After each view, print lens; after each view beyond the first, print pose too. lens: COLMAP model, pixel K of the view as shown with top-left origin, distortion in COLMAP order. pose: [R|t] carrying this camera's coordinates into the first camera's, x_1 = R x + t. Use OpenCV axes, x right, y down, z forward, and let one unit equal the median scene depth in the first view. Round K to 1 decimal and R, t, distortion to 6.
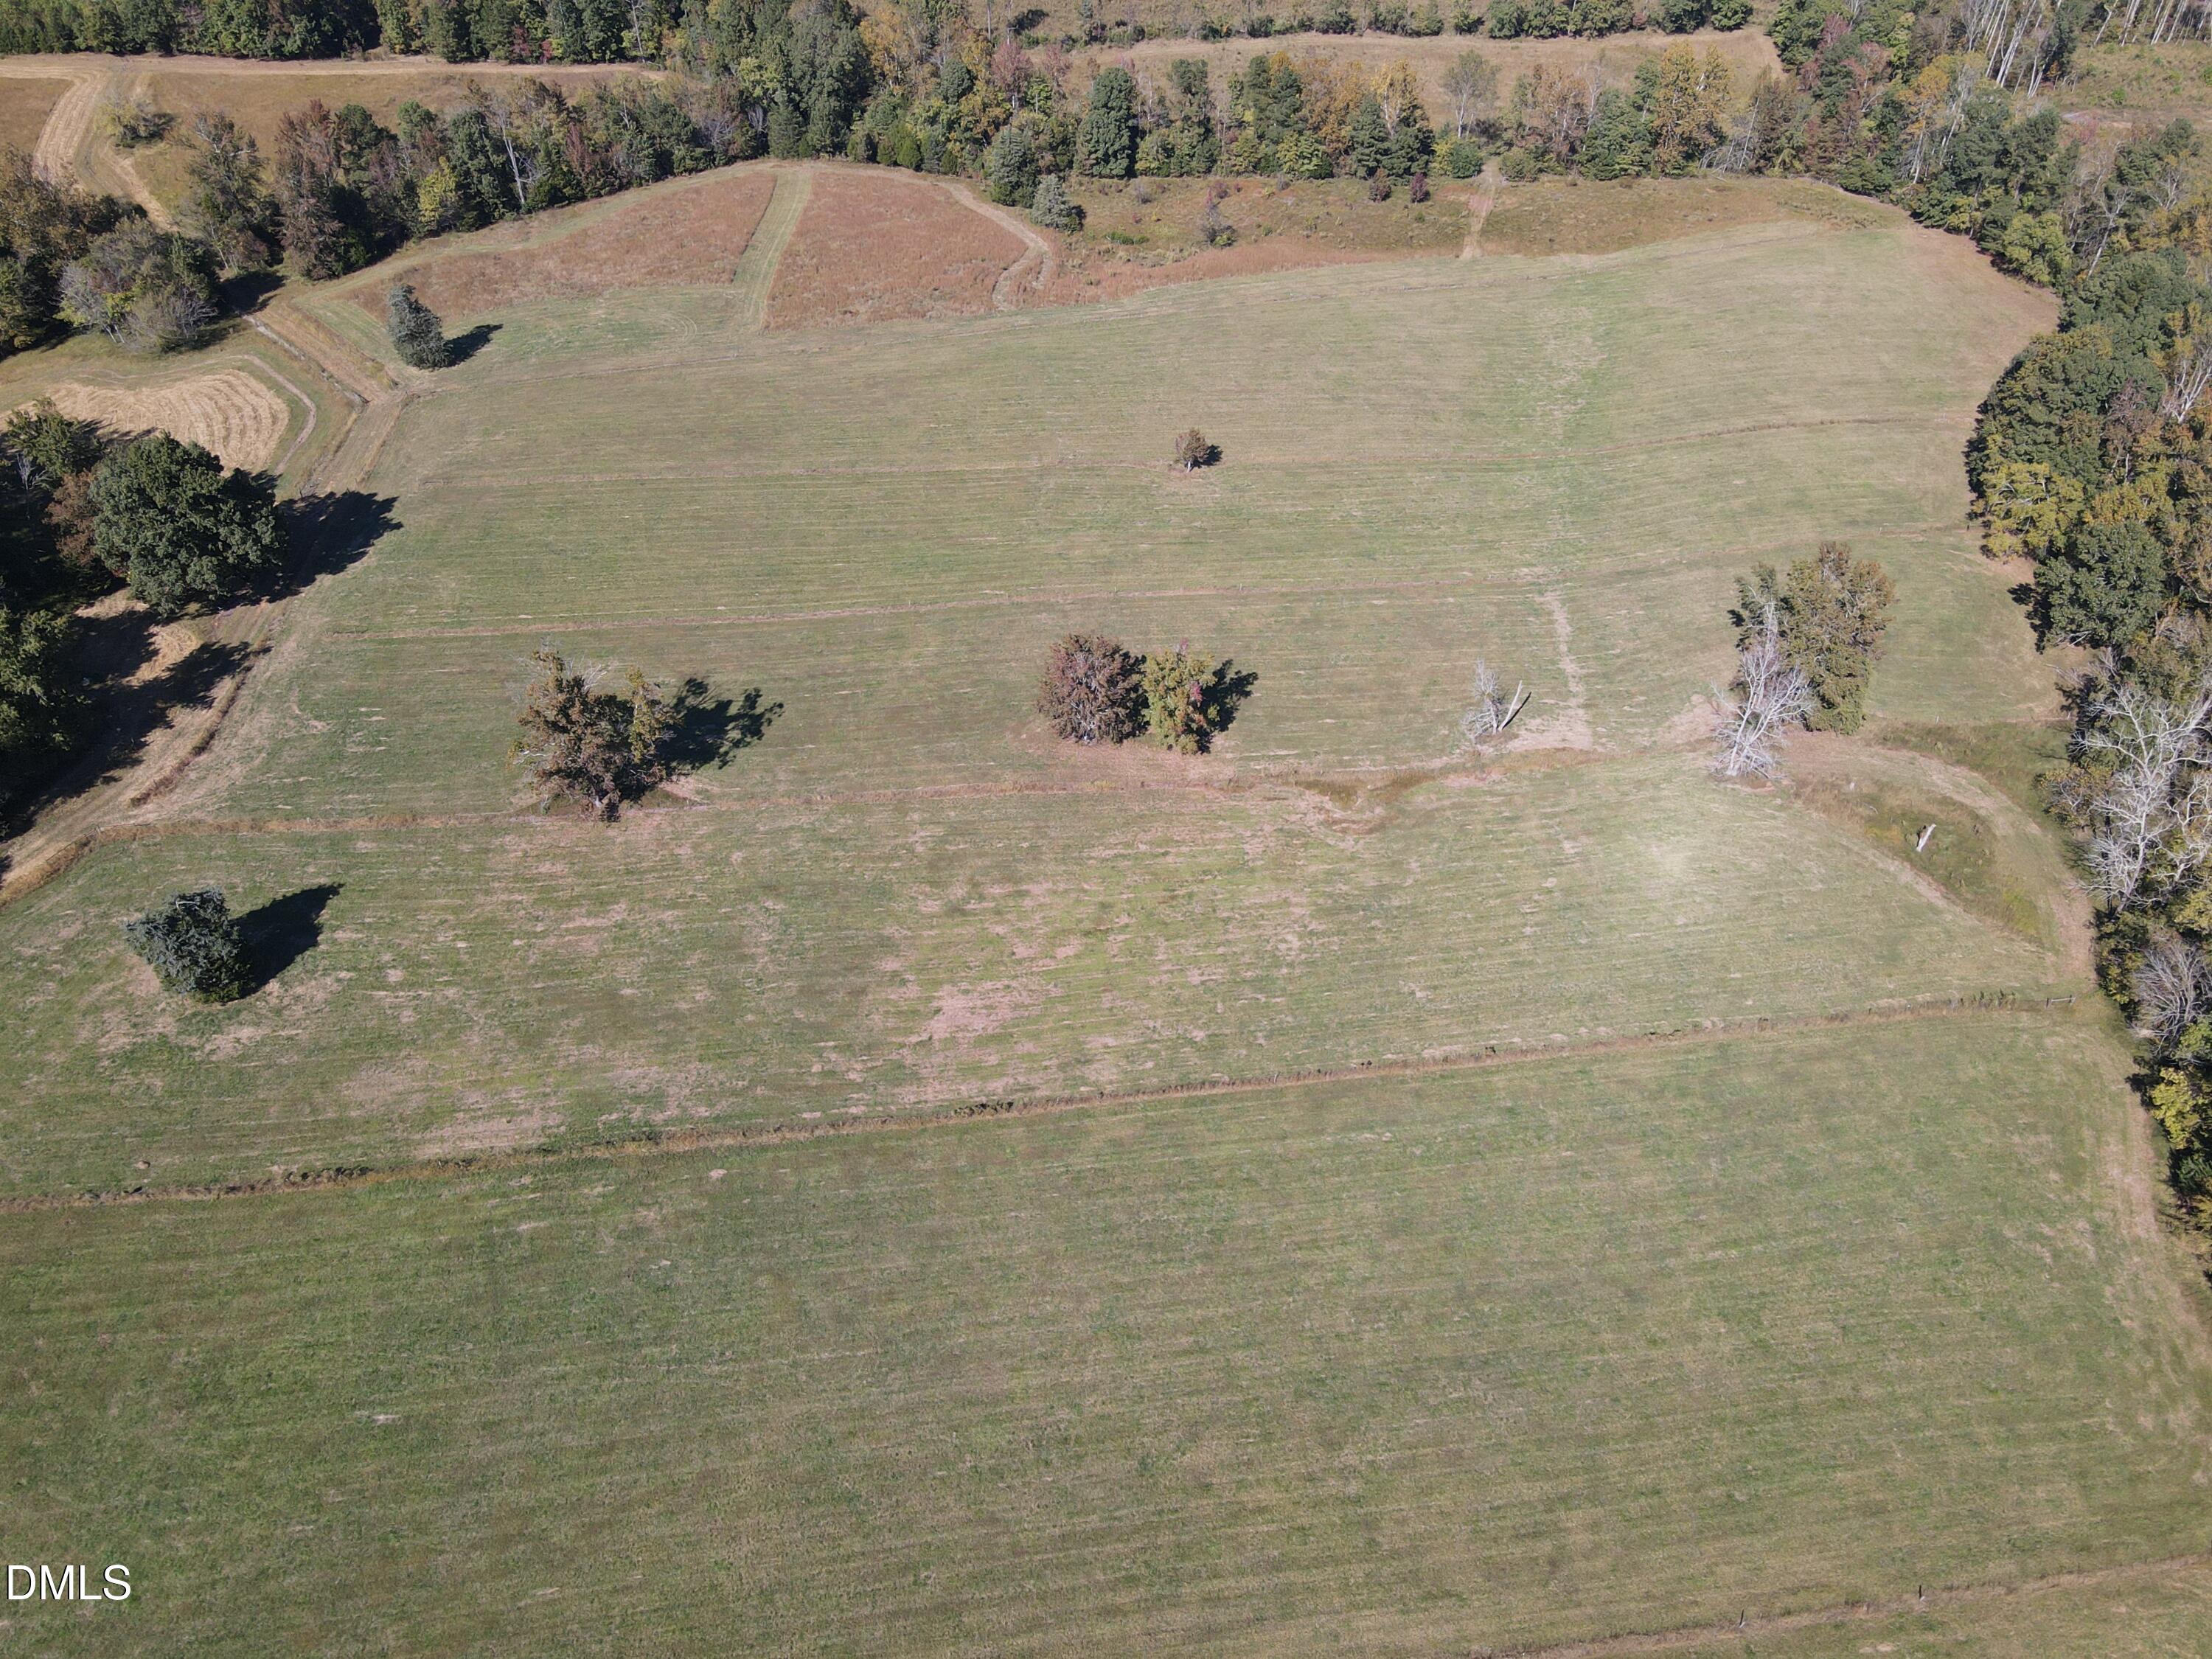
lens RADIAL K [[1602.9, 0, 1097.6], [0, 1602.9, 830.3], [0, 0, 1]] dist [0.013790, 0.000358]
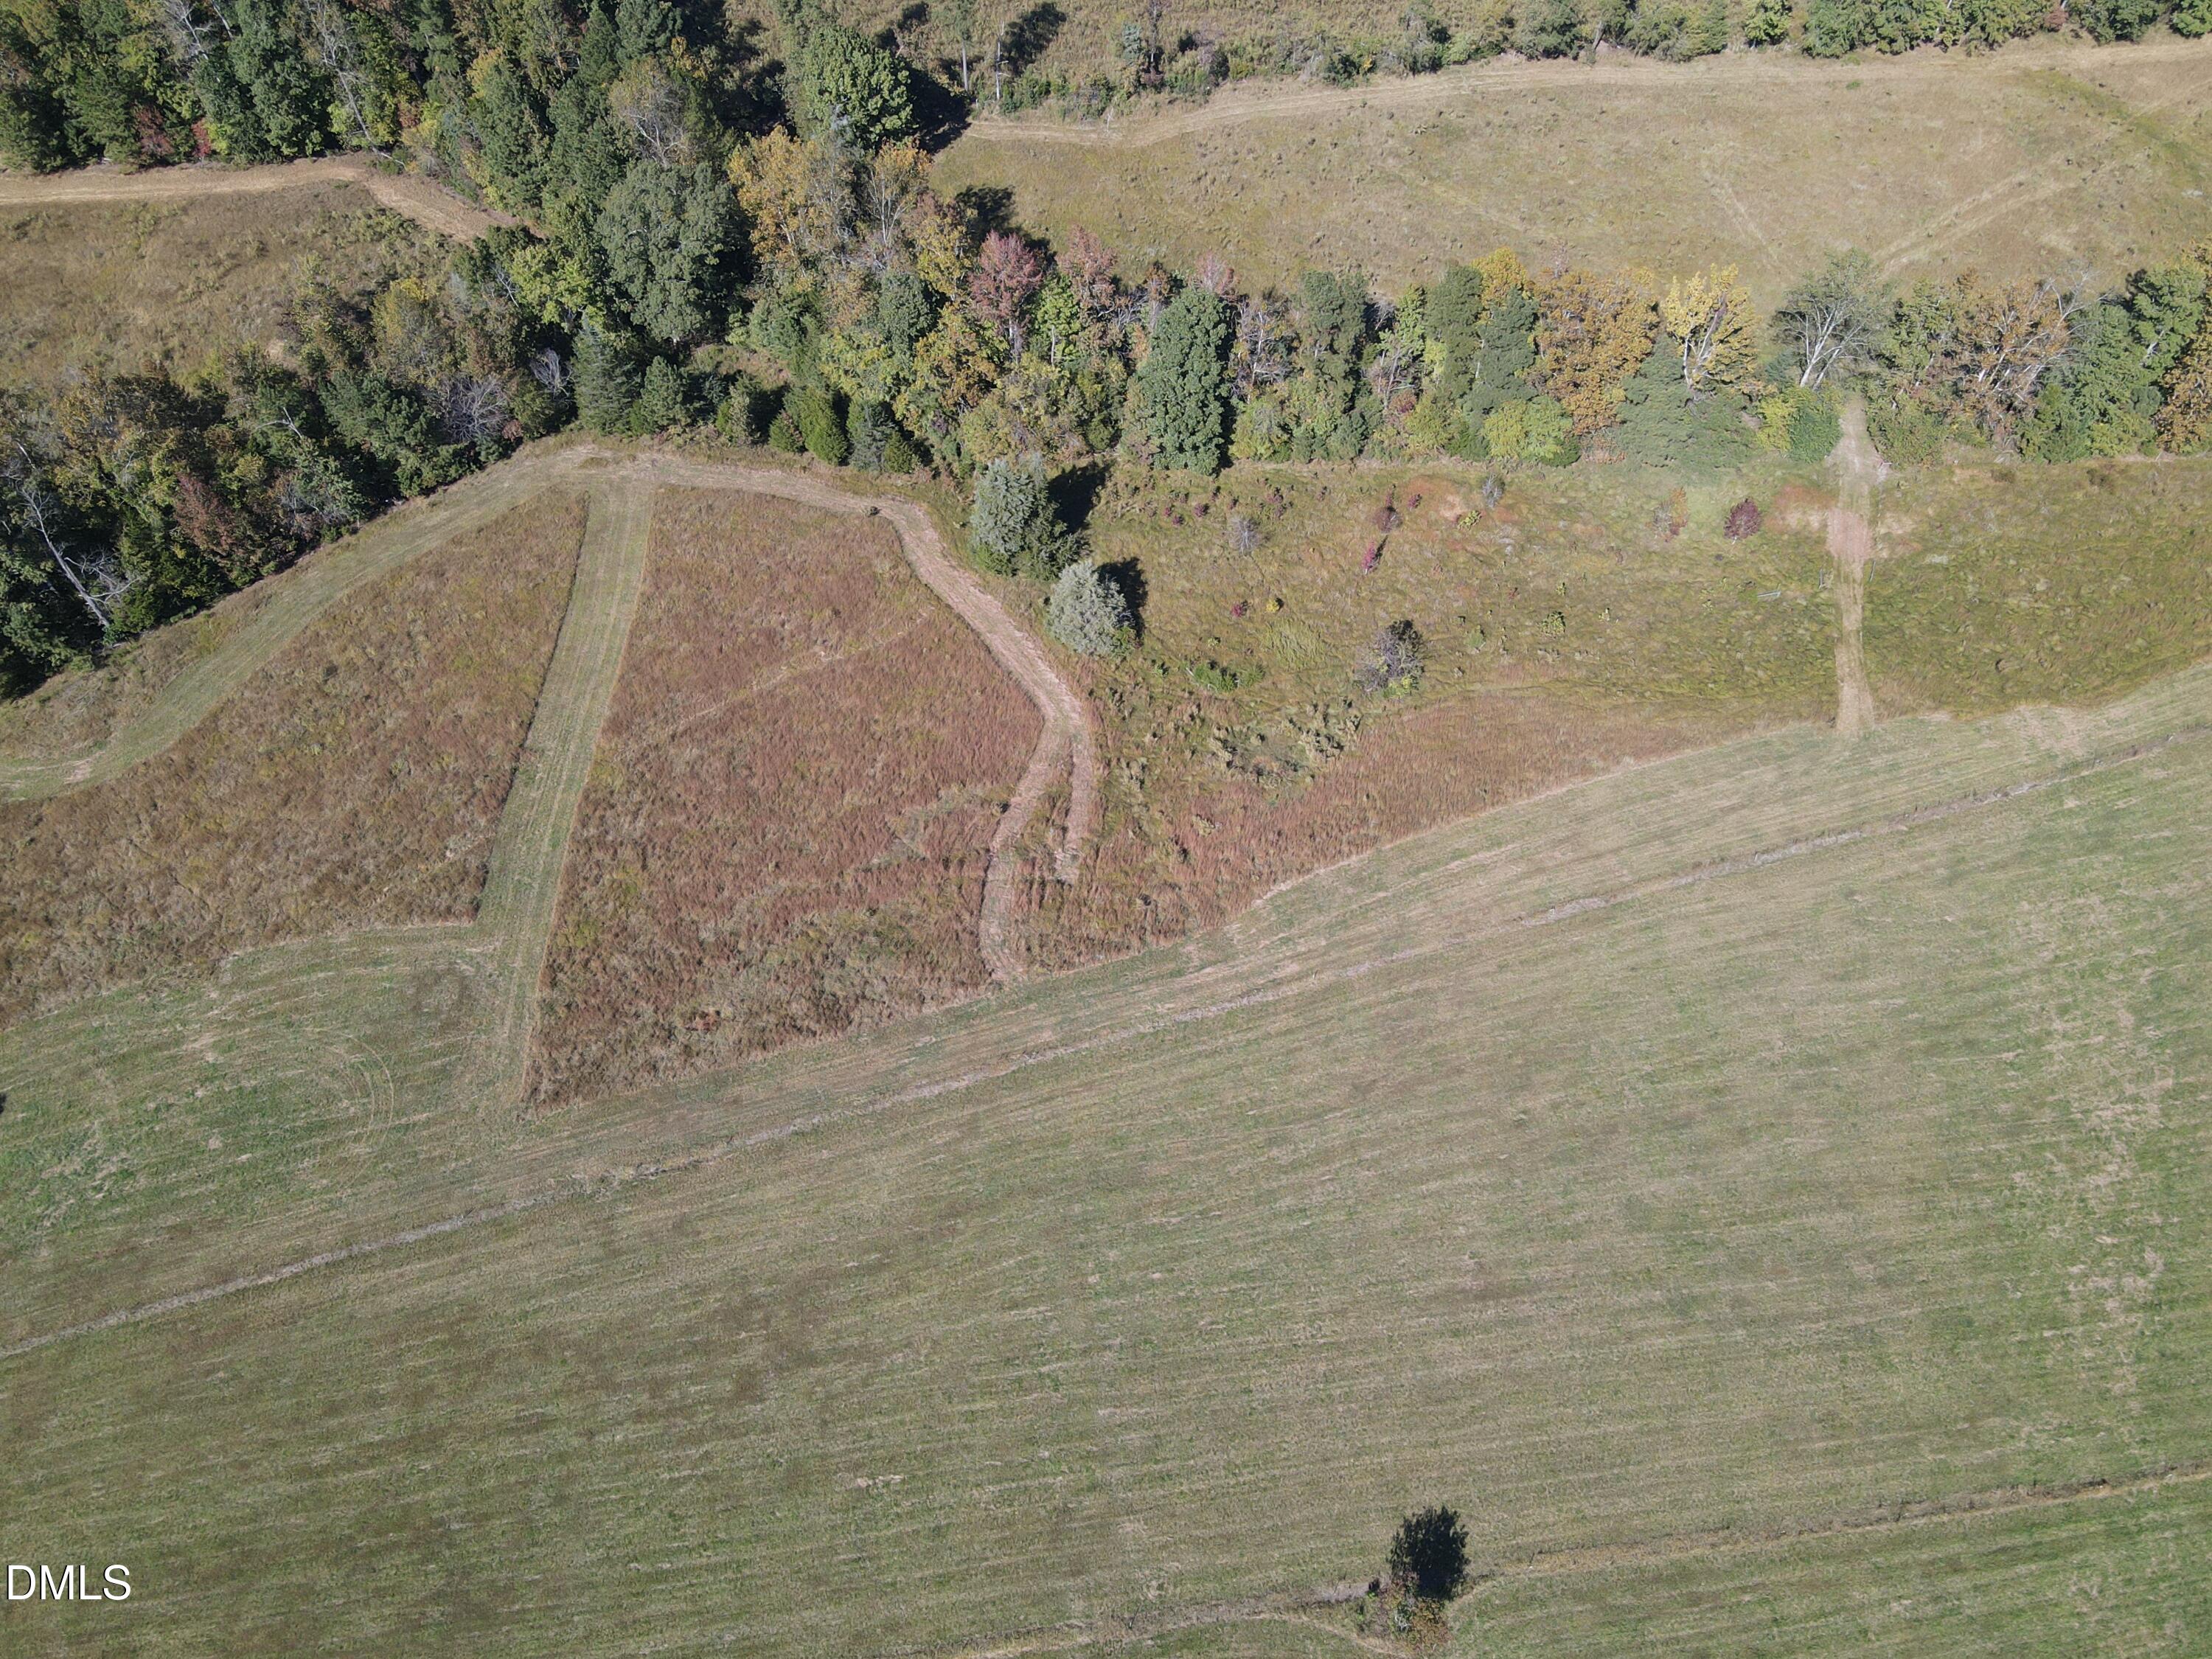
lens RADIAL K [[1602.9, 0, 1097.0], [0, 1602.9, 829.4], [0, 0, 1]] dist [0.013790, 0.000358]
pose [[0.999987, -0.004507, -0.002205, -0.024218], [0.004867, 0.978021, 0.208452, -0.433691], [0.001217, -0.208460, 0.978030, 0.457176]]
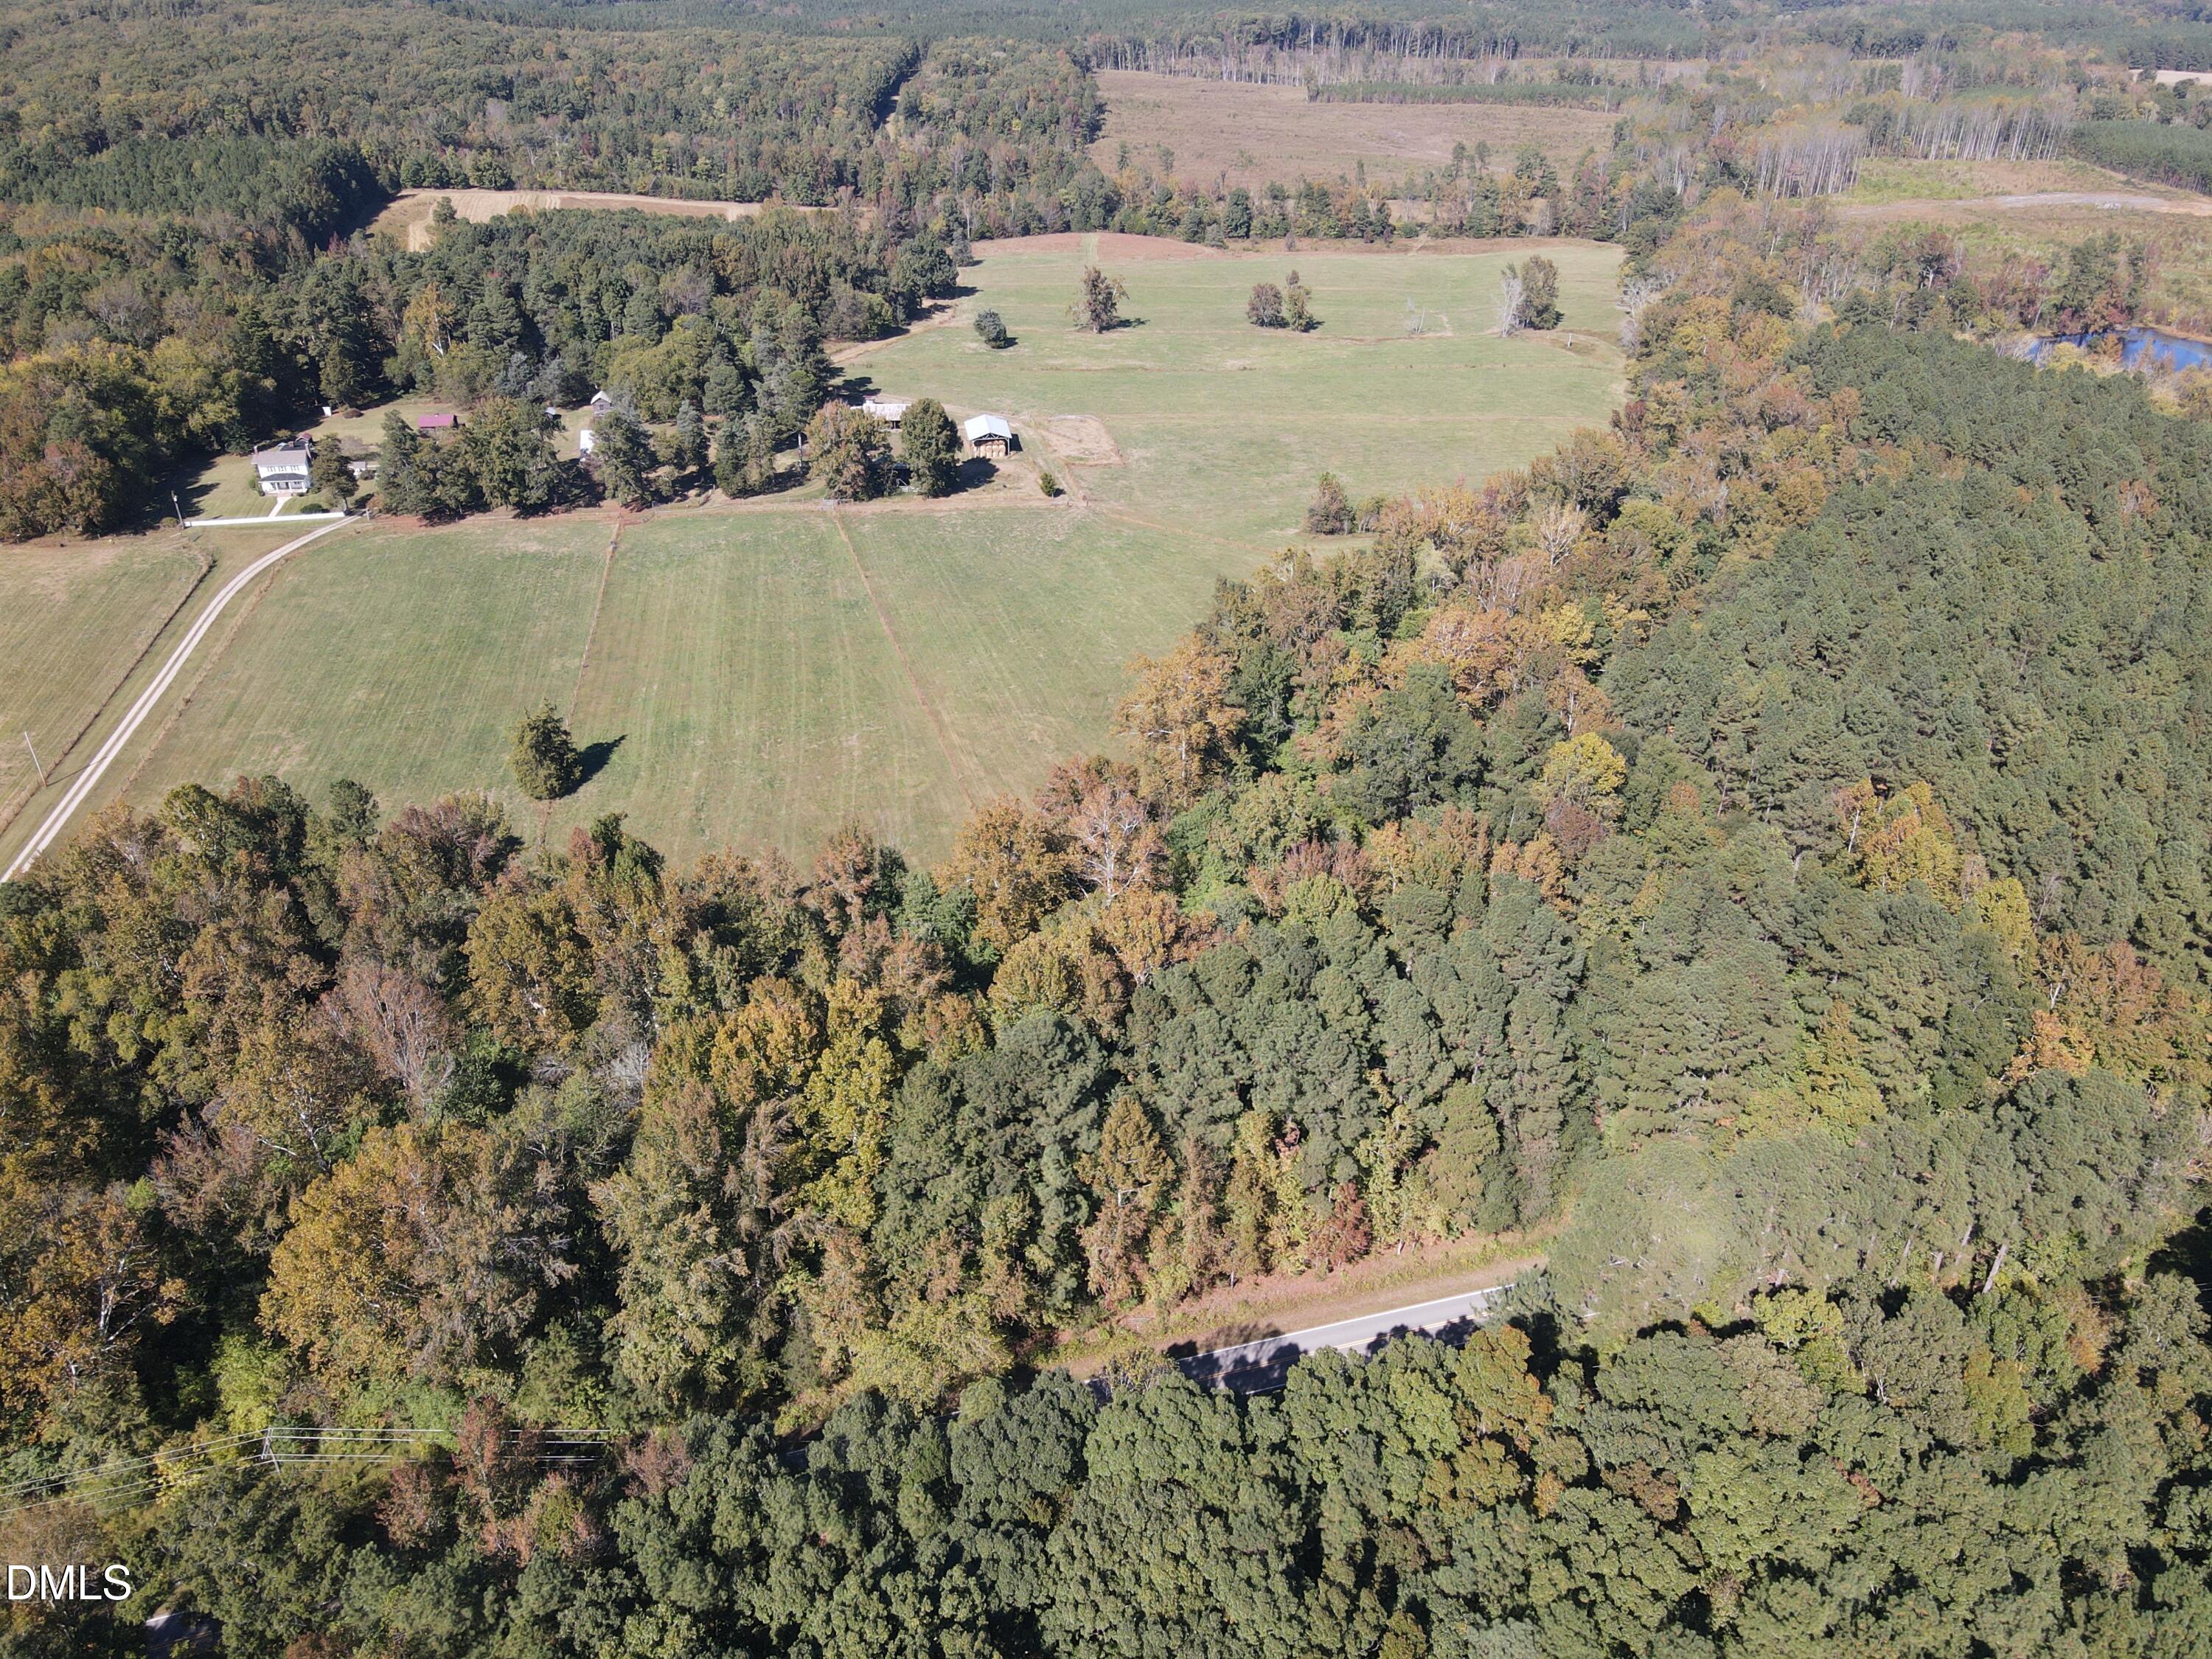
lens RADIAL K [[1602.9, 0, 1102.1], [0, 1602.9, 832.0], [0, 0, 1]] dist [0.013790, 0.000358]
pose [[0.999924, -0.006311, -0.010591, -0.160941], [0.003763, 0.974297, -0.225236, 0.865553], [0.011741, 0.225179, 0.974247, -0.907060]]
